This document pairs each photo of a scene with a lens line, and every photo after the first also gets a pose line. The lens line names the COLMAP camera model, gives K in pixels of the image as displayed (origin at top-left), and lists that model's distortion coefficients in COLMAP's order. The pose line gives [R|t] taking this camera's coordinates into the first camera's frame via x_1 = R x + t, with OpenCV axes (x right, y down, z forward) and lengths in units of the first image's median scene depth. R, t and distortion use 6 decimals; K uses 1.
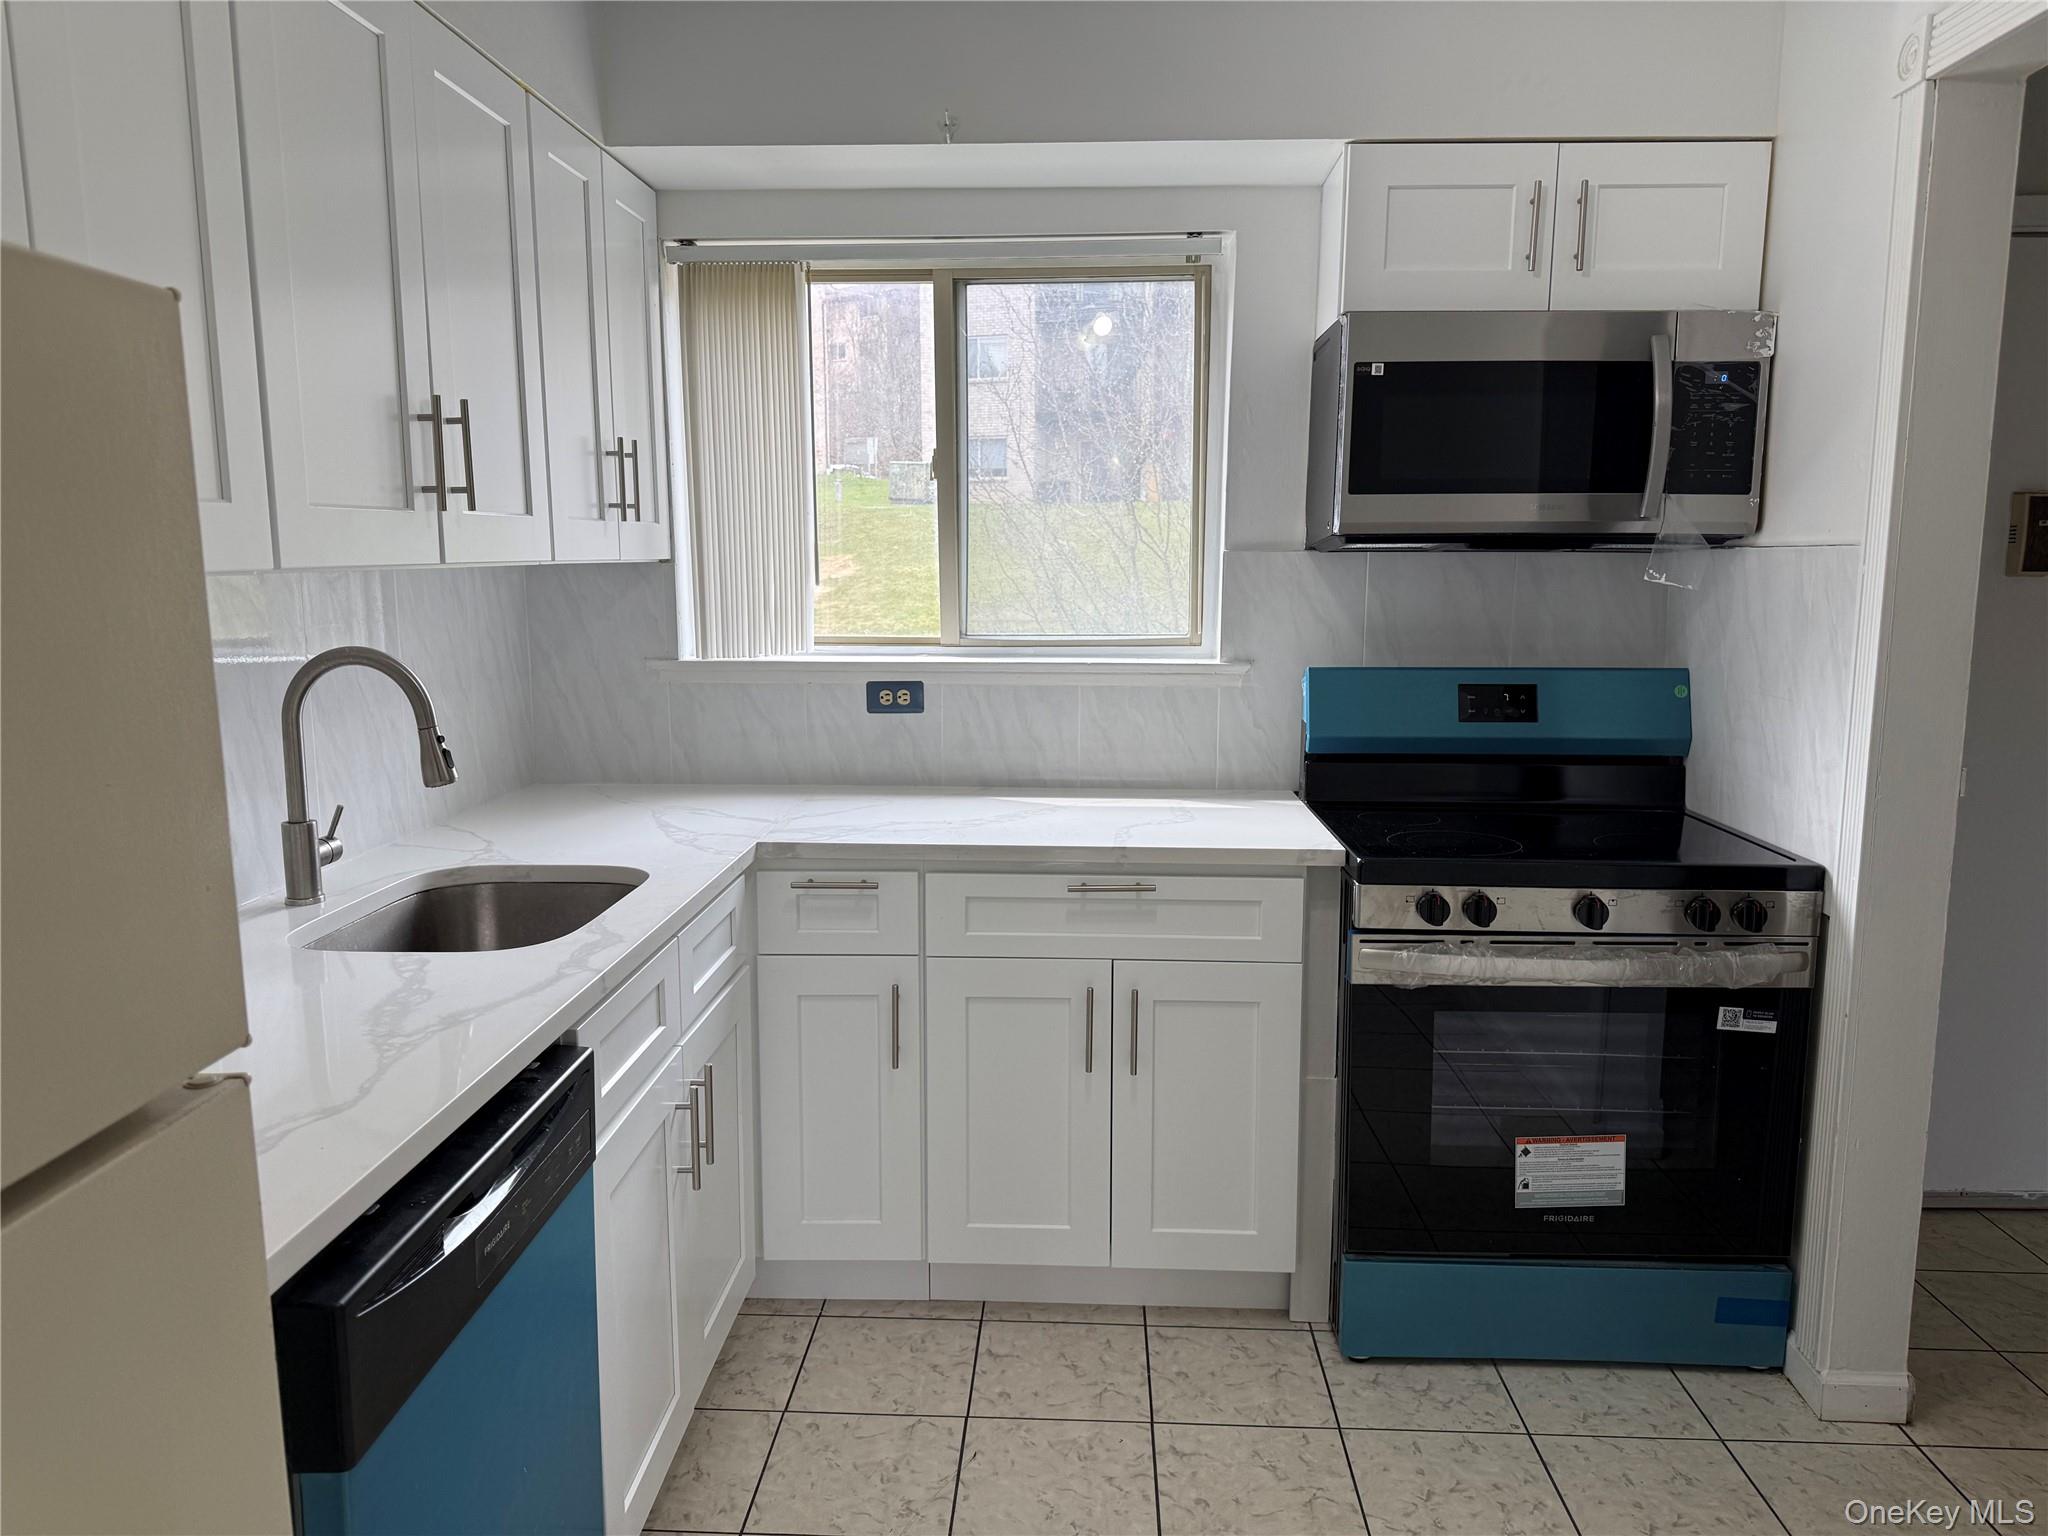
lens RADIAL K [[1436.7, 0, 1027.3], [0, 1436.7, 771.9], [0, 0, 1]] dist [0.042037, -0.047454]
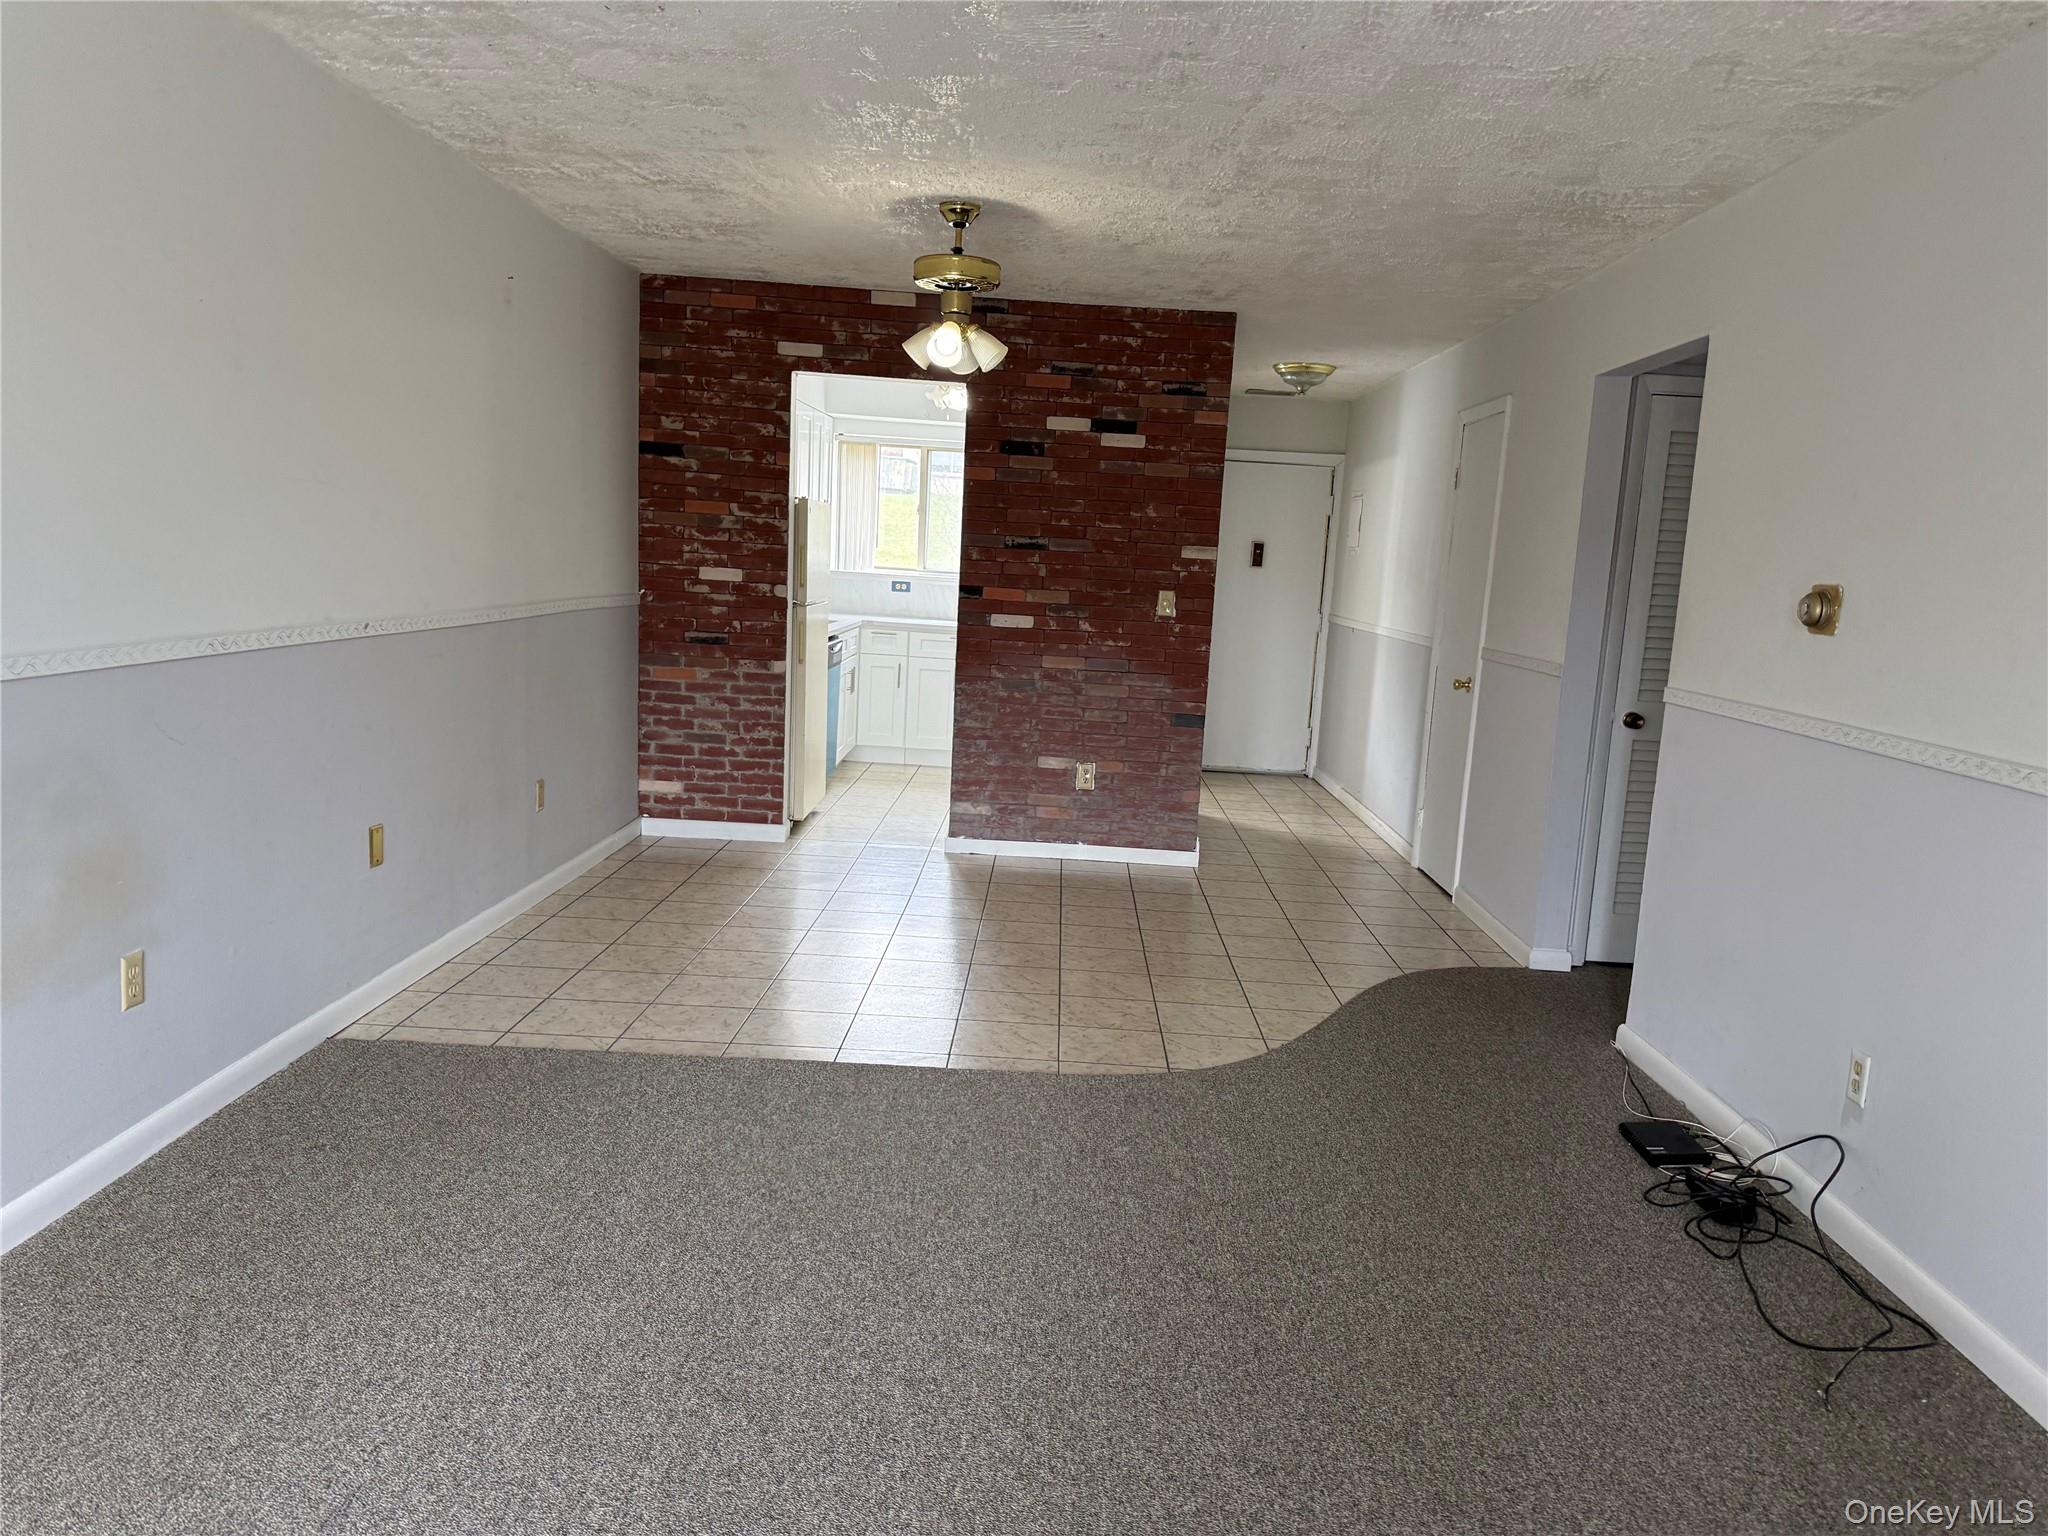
lens RADIAL K [[1436.7, 0, 1023.9], [0, 1436.7, 786.5], [0, 0, 1]] dist [0.042037, -0.047454]
pose [[0.998186, 0.053904, 0.026815, 0.130070], [-0.054402, 0.998353, 0.018216, 0.360925], [-0.025789, -0.019642, 0.999474, -2.464831]]
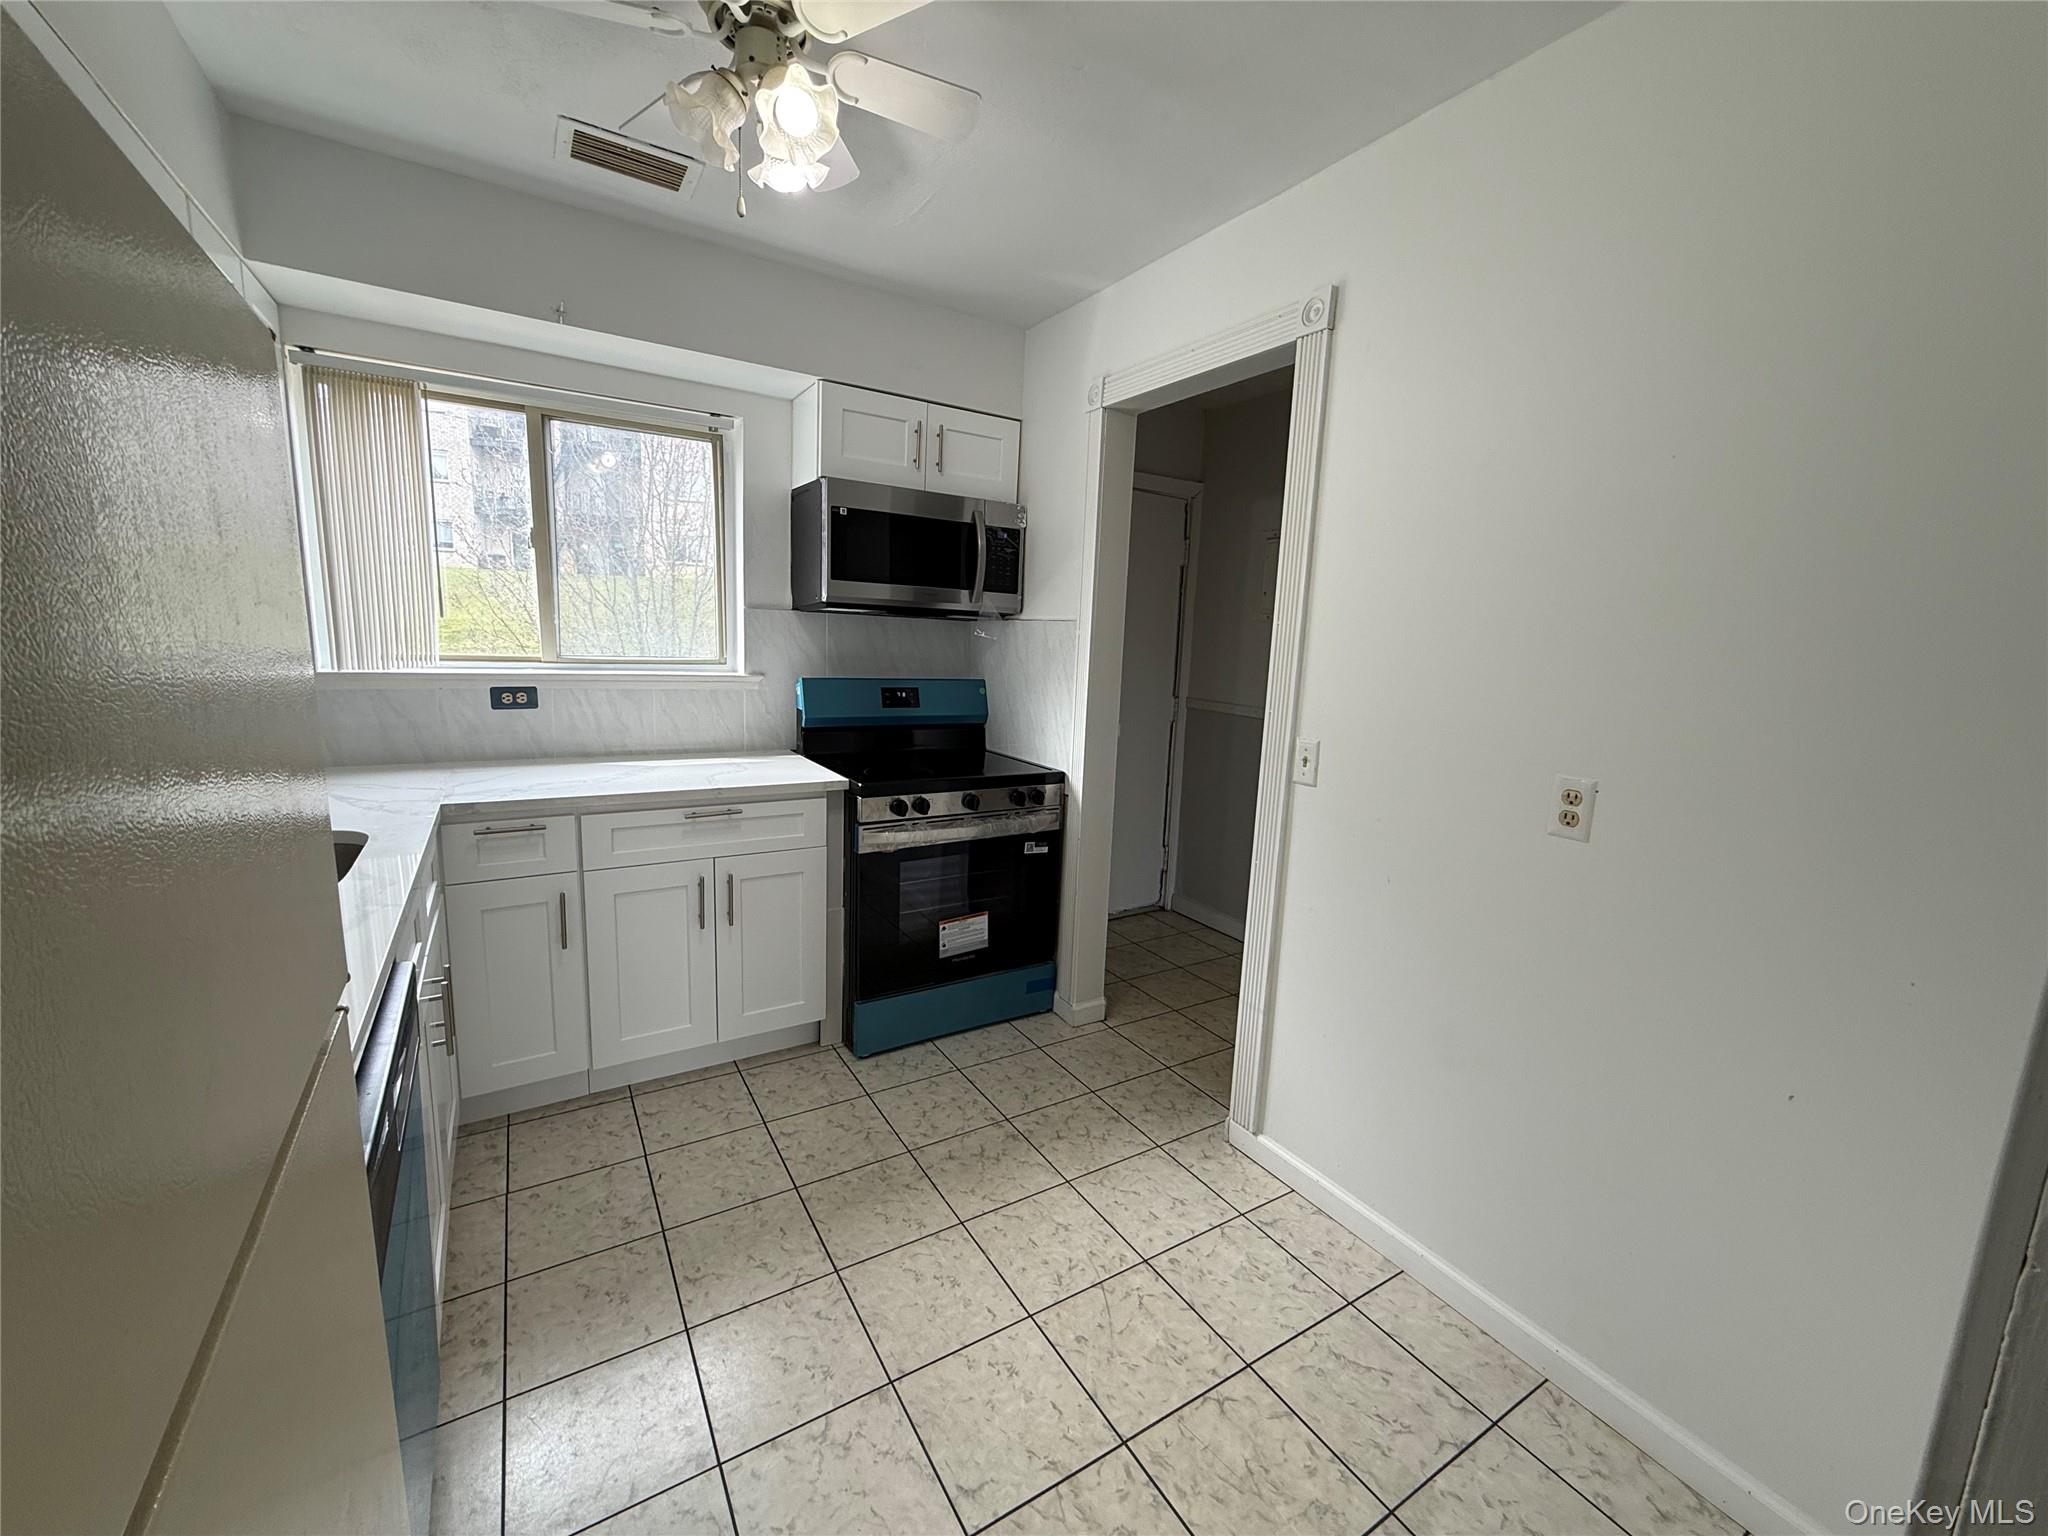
lens RADIAL K [[810.4, 0, 1014.1], [0, 810.4, 761.3], [0, 0, 1]] dist [-0.001452, 0.000296]
pose [[0.827999, -0.056248, 0.557901, -0.161681], [0.039254, 0.998330, 0.042395, -0.003835], [-0.559354, -0.013203, 0.828824, 0.046761]]
